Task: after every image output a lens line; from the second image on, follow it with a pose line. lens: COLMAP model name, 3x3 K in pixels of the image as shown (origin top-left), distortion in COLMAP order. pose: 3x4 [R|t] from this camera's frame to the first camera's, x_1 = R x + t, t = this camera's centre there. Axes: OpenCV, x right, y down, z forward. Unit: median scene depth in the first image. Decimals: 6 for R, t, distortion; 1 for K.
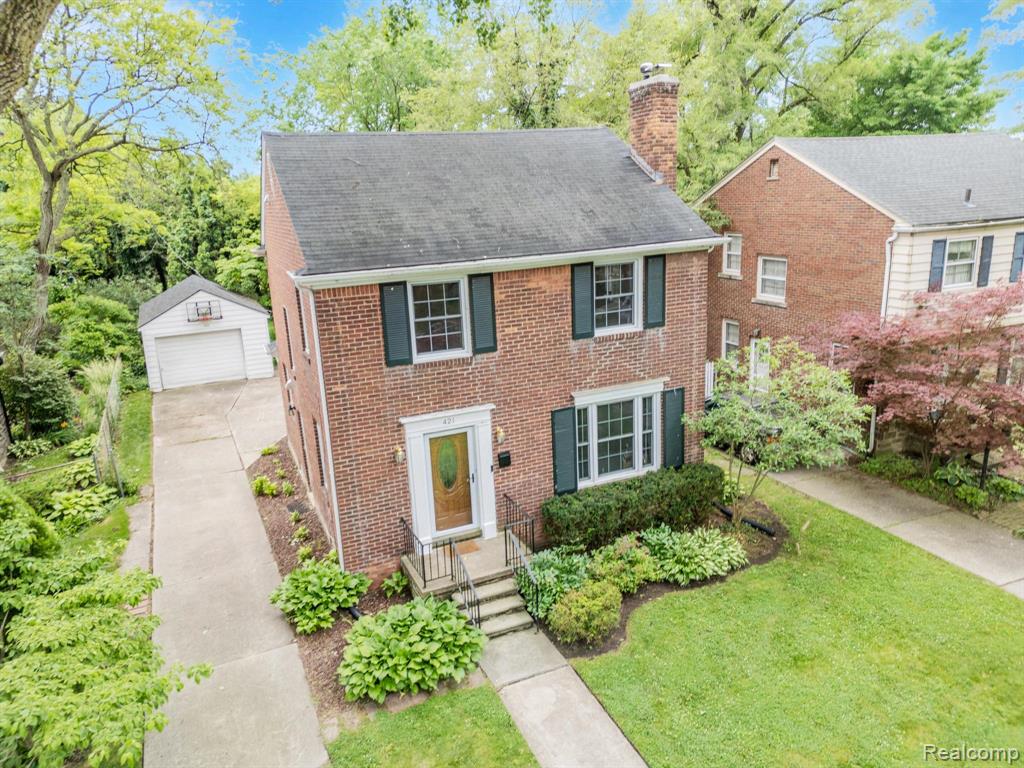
lens RADIAL K [[724.0, 0, 510.1], [0, 724.0, 377.9], [0, 0, 1]] dist [0.043143, -0.040904]
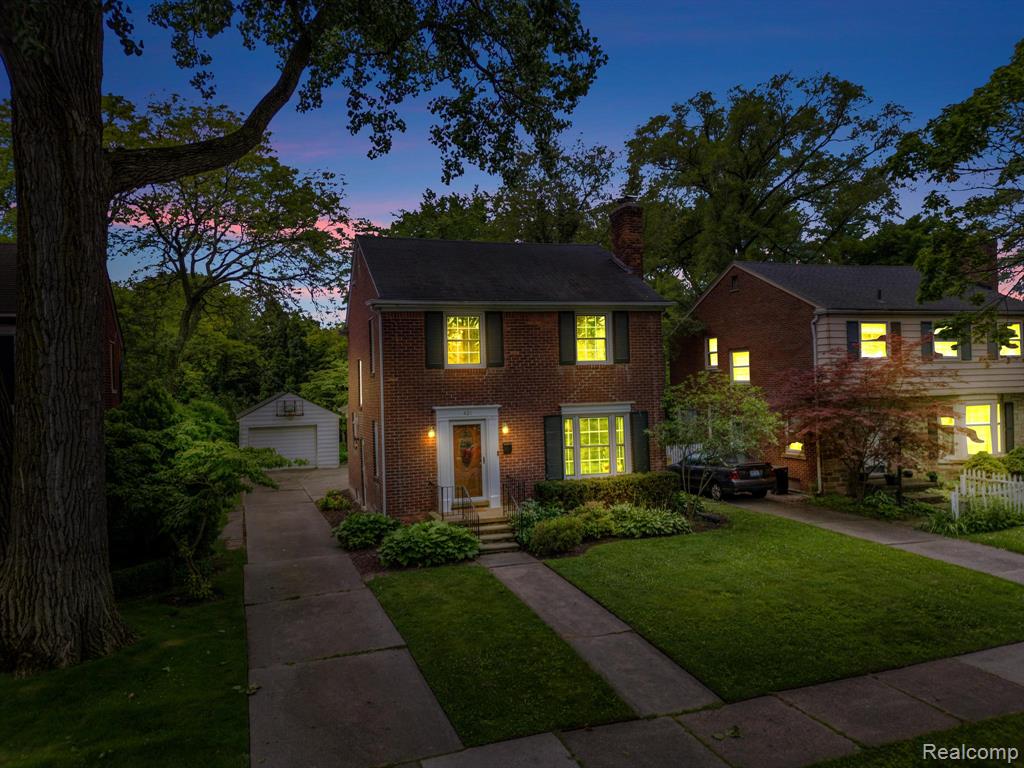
lens RADIAL K [[724.0, 0, 507.0], [0, 724.0, 377.3], [0, 0, 1]] dist [0.043143, -0.040904]
pose [[0.996122, 0.015533, -0.086604, 0.103341], [-0.038060, 0.963512, -0.264947, 0.333787], [0.079329, 0.267215, 0.960366, -0.332560]]
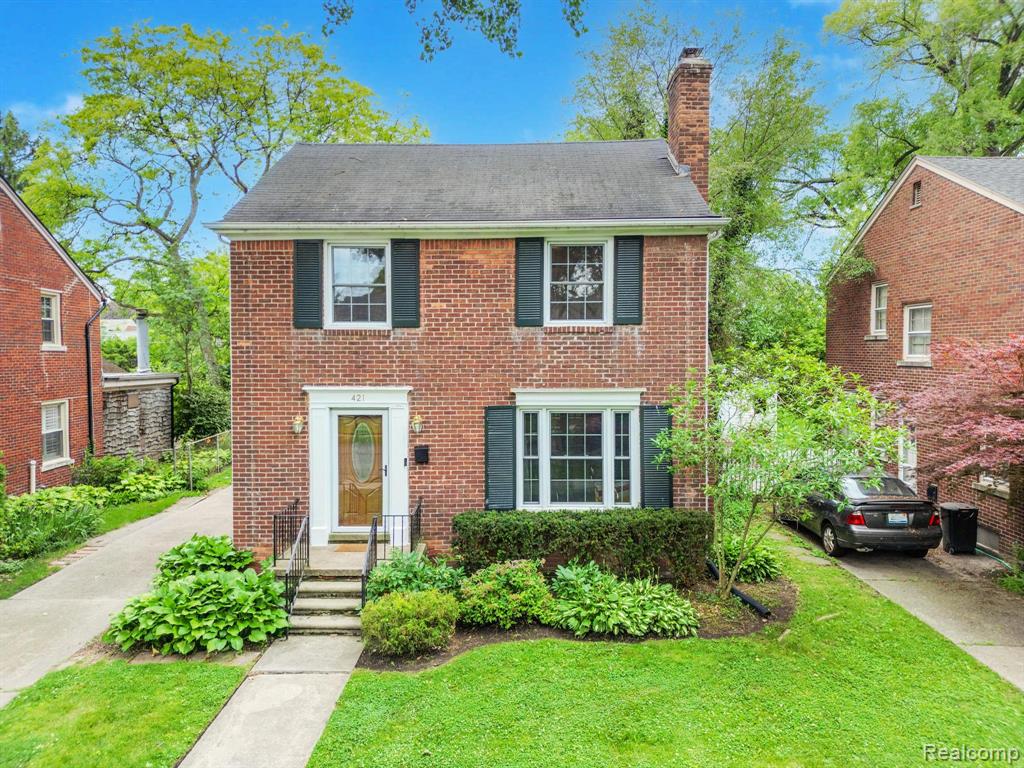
lens RADIAL K [[724.0, 0, 511.1], [0, 724.0, 378.1], [0, 0, 1]] dist [0.043143, -0.040904]
pose [[0.910229, 0.058695, -0.409925, 0.426847], [-0.141229, 0.974556, -0.174055, 0.154371], [0.389278, 0.216323, 0.895358, 0.231757]]
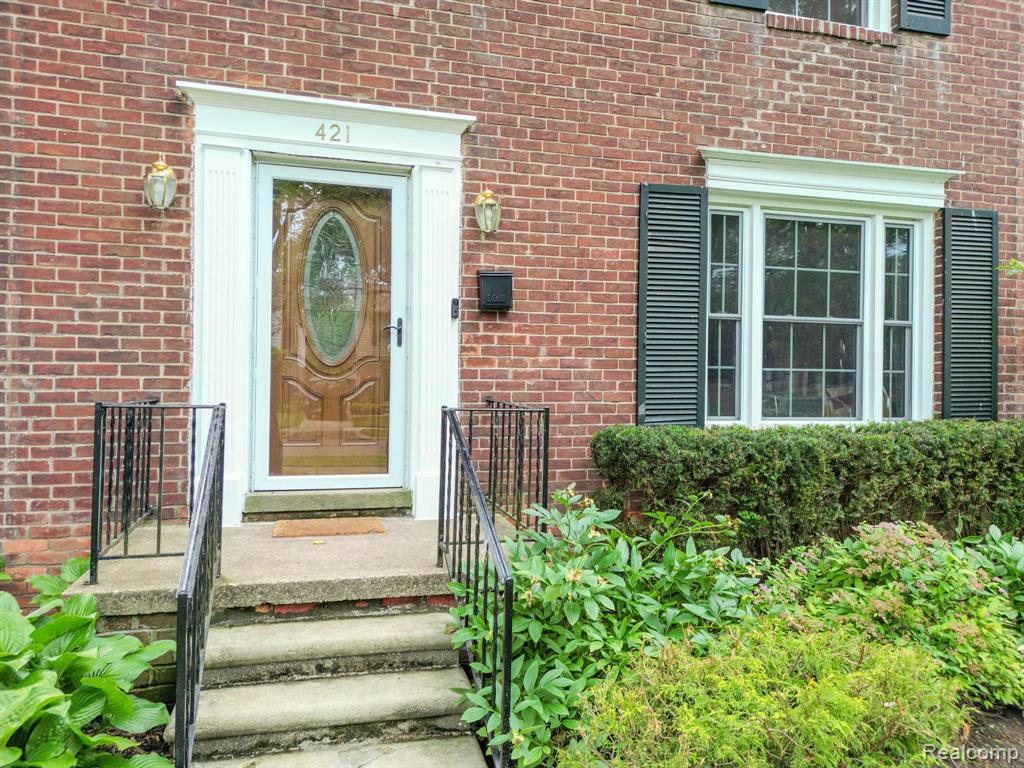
lens RADIAL K [[724.0, 0, 506.8], [0, 724.0, 386.2], [0, 0, 1]] dist [0.043143, -0.040904]
pose [[0.985009, 0.060152, -0.161675, 0.055498], [-0.097792, 0.966797, -0.236096, 0.231146], [0.142105, 0.248367, 0.958186, 0.652243]]
